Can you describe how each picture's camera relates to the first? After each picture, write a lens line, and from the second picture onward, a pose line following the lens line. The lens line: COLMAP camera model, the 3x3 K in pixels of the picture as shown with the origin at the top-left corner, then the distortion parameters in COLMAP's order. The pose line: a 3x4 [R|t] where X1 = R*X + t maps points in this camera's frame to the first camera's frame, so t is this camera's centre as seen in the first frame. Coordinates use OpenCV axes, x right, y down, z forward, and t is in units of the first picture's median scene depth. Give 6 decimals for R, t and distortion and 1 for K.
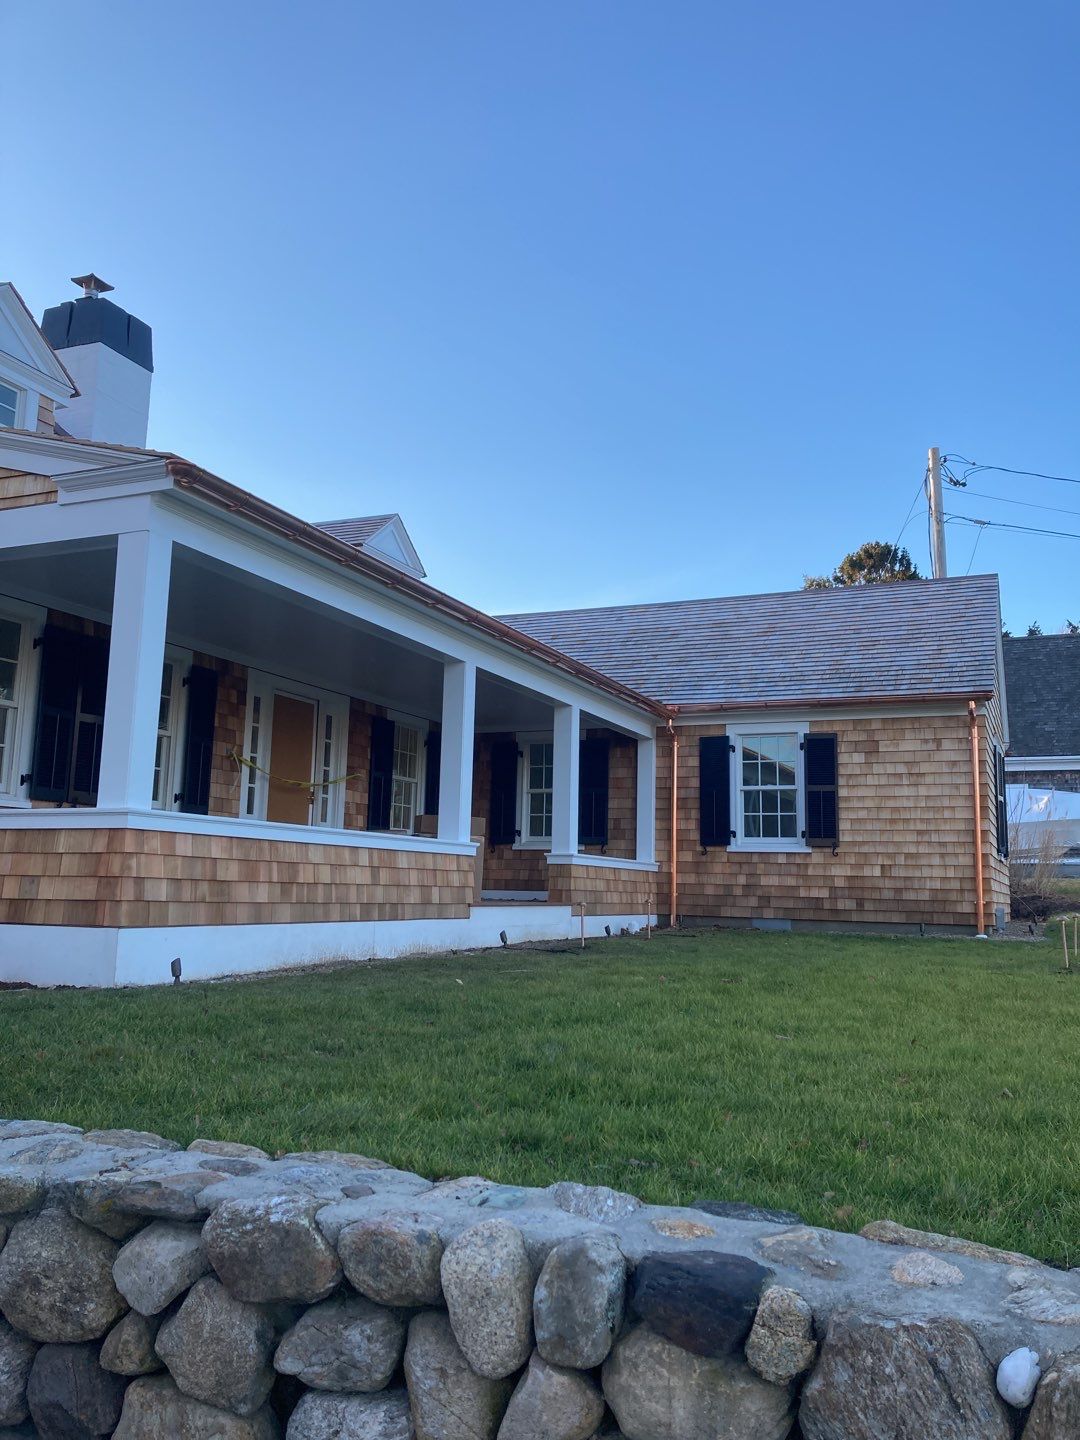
lens RADIAL K [[1177.4, 0, 547.0], [0, 1177.4, 706.5], [0, 0, 1]] dist [0.024894, -0.020727]
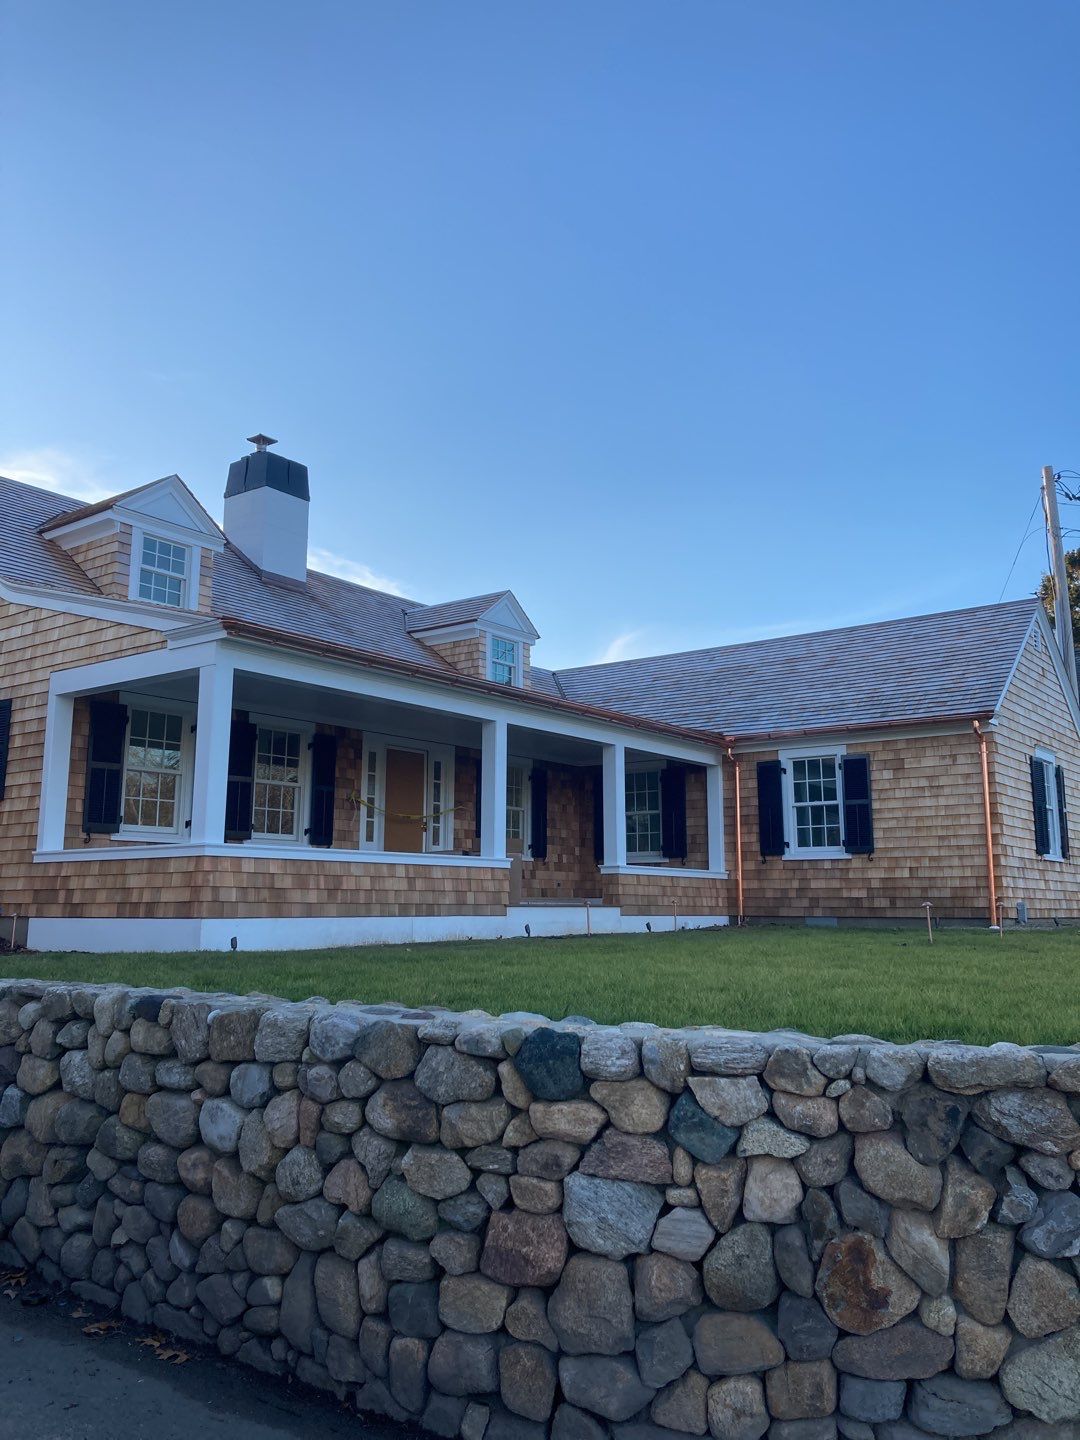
lens RADIAL K [[1177.4, 0, 535.6], [0, 1177.4, 695.4], [0, 0, 1]] dist [0.024894, -0.020727]
pose [[0.968395, -0.064026, -0.241066, 0.218467], [0.057809, 0.997789, -0.032781, -0.015614], [0.242632, 0.017810, 0.969955, -0.201150]]
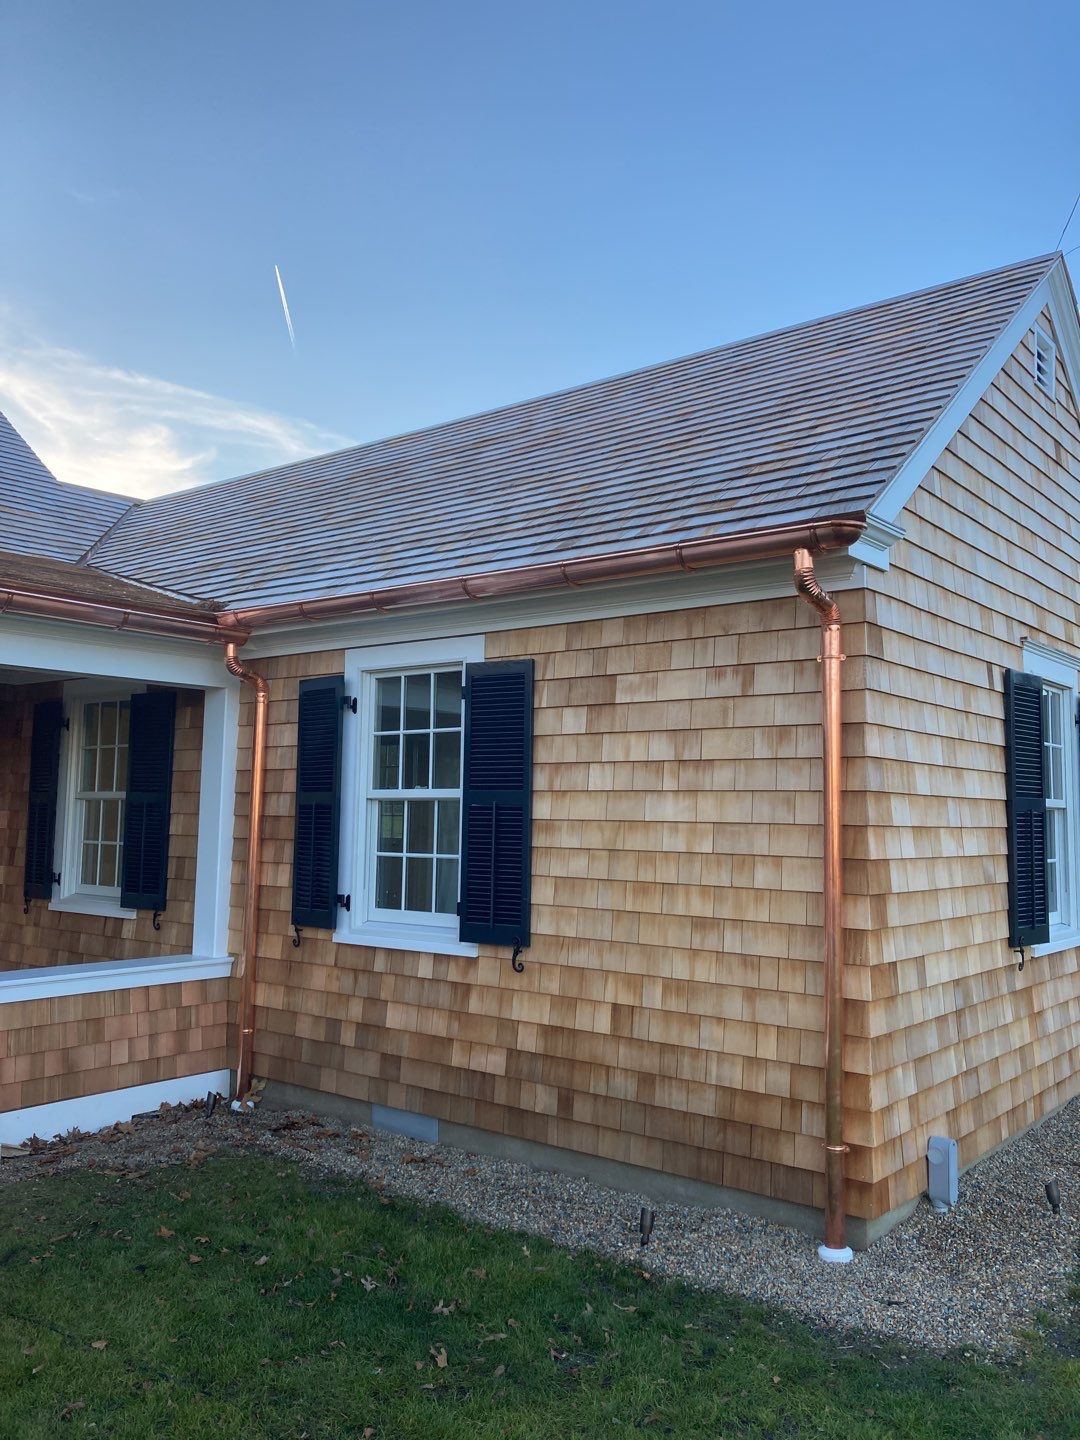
lens RADIAL K [[1177.4, 0, 550.6], [0, 1177.4, 698.2], [0, 0, 1]] dist [0.024894, -0.020727]
pose [[0.963407, -0.036767, -0.265510, 0.367396], [0.050414, 0.997725, 0.044766, 0.018582], [0.263260, -0.056513, 0.963068, 0.636488]]
